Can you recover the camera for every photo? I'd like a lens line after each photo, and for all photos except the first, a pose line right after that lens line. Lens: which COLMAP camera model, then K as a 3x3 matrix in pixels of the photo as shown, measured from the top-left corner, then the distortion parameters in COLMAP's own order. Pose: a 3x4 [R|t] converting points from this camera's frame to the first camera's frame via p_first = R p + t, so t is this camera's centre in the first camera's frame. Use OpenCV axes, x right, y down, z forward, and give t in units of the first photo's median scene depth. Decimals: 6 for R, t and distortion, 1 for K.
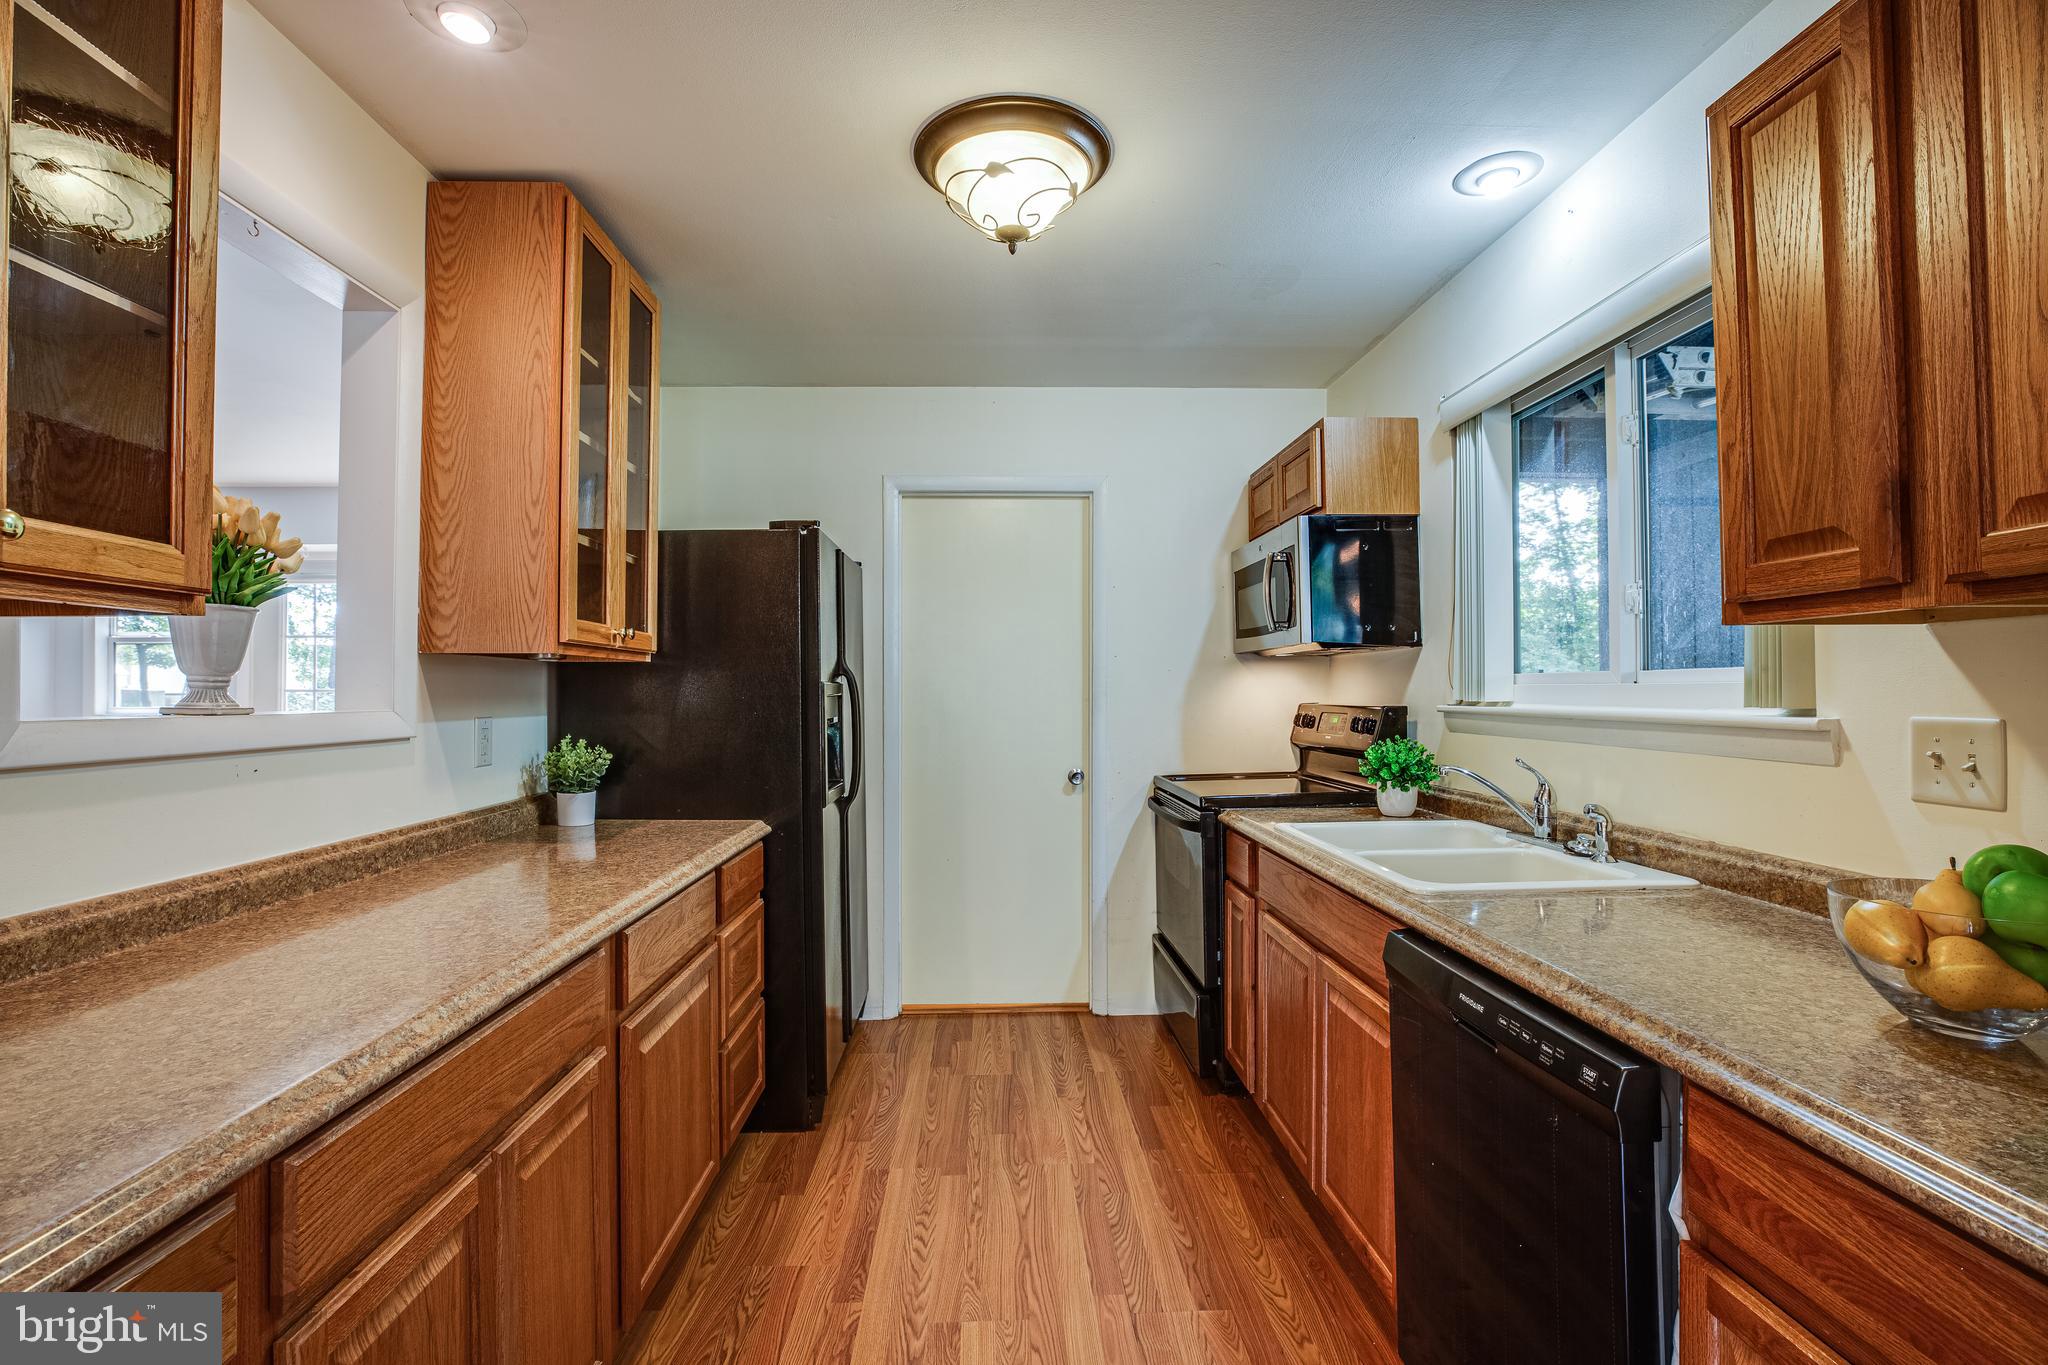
lens RADIAL K [[925.9, 0, 1019.2], [0, 925.9, 682.3], [0, 0, 1]] dist [-0.043784, 0.013873]
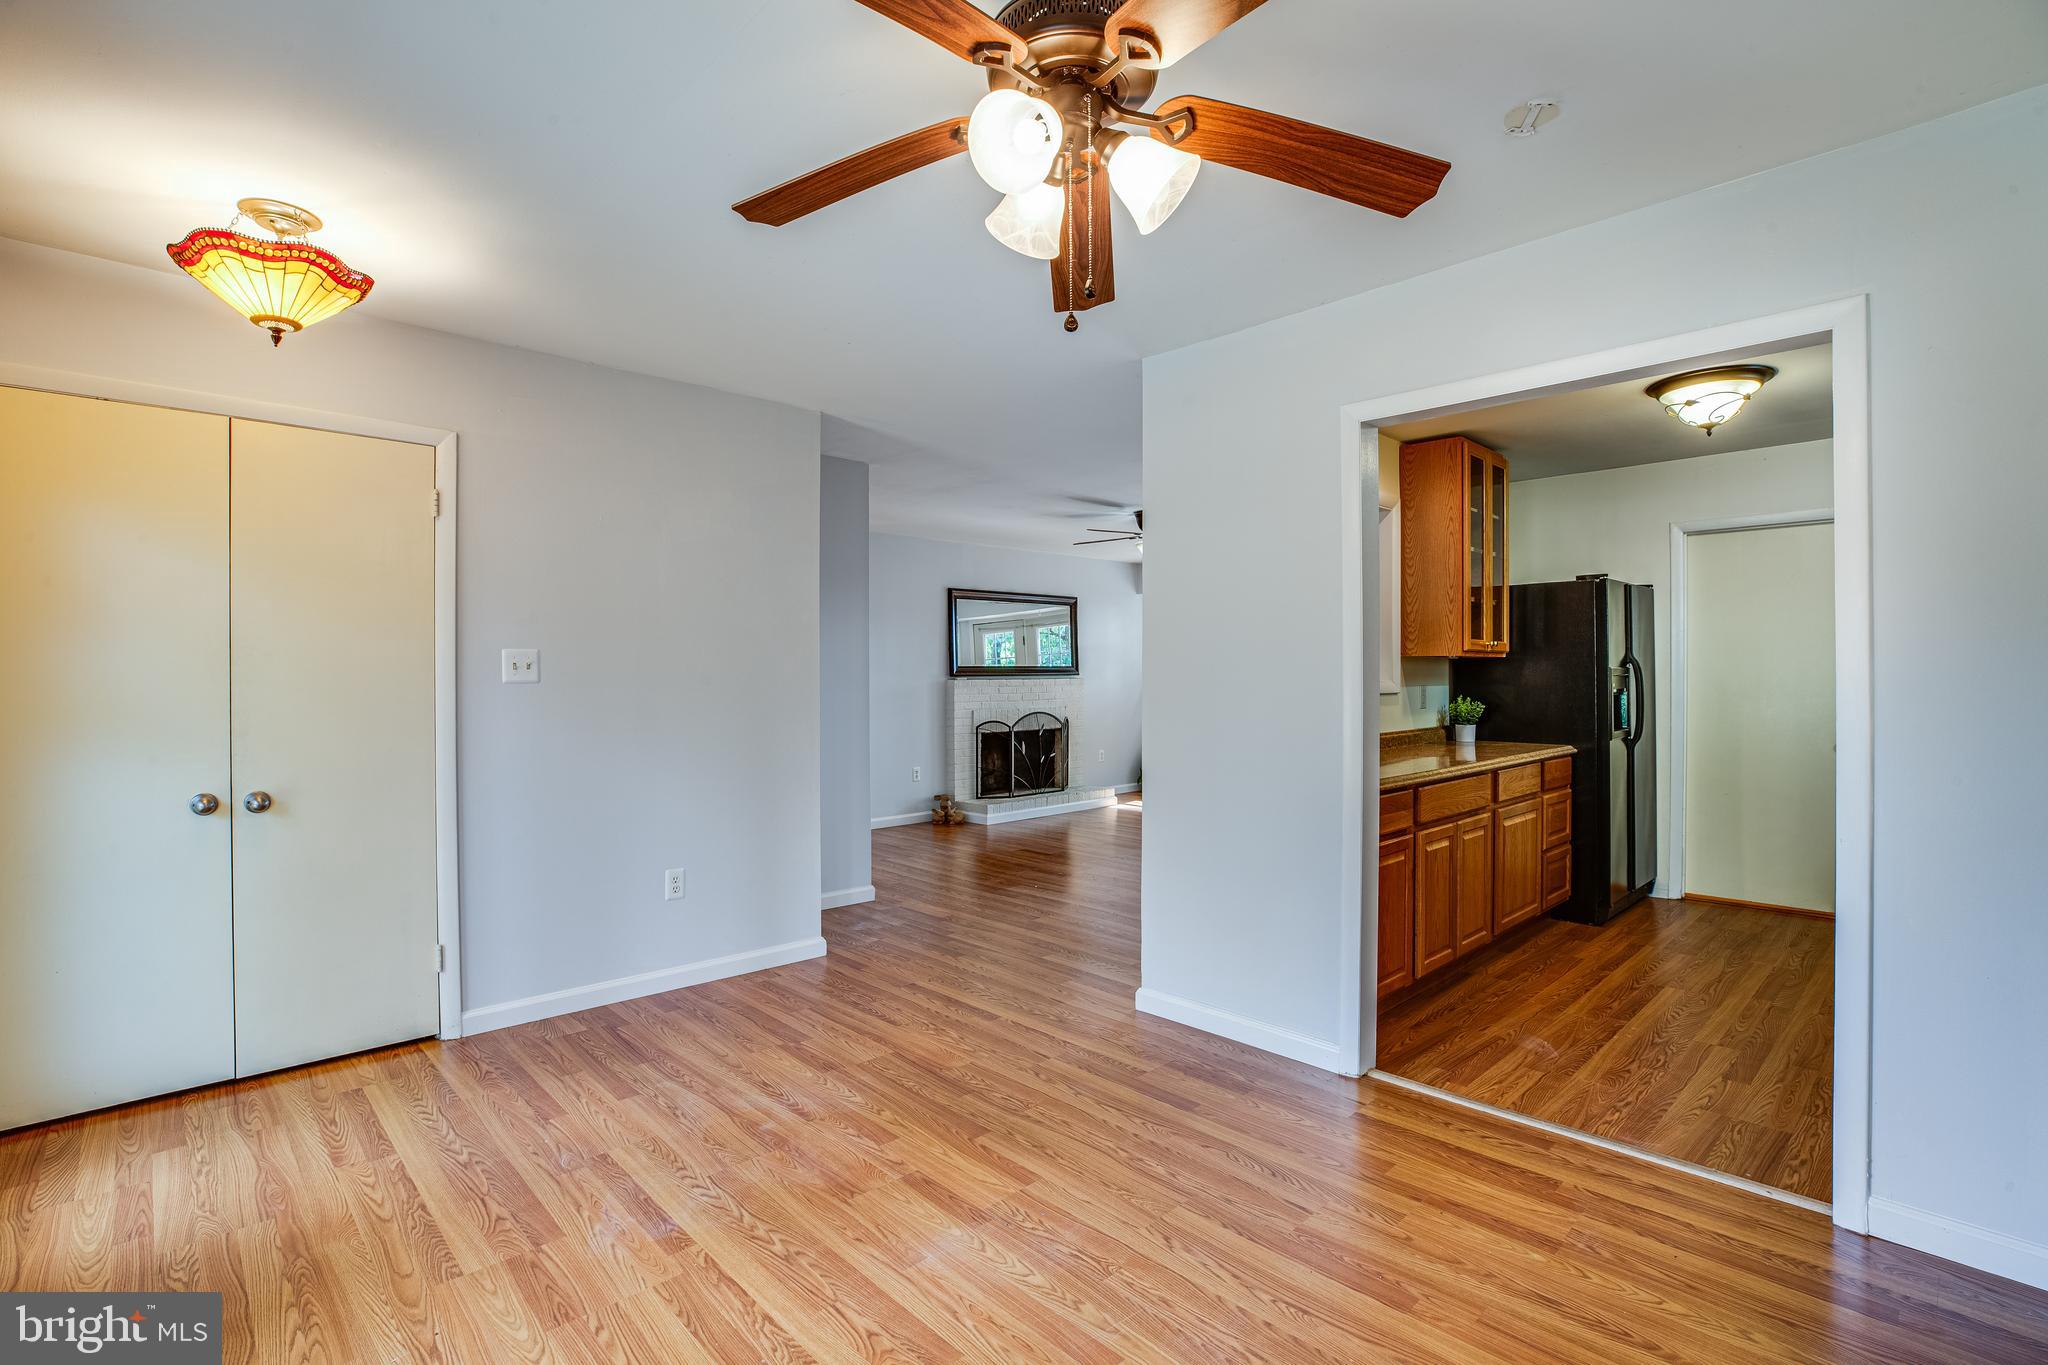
lens RADIAL K [[936.9, 0, 1011.4], [0, 936.9, 686.8], [0, 0, 1]] dist [-0.029428, -0.000011]
pose [[0.655081, 0.007840, -0.755518, 0.460502], [0.010802, 0.999747, 0.019740, -0.012620], [0.755482, -0.021093, 0.654830, -1.245715]]
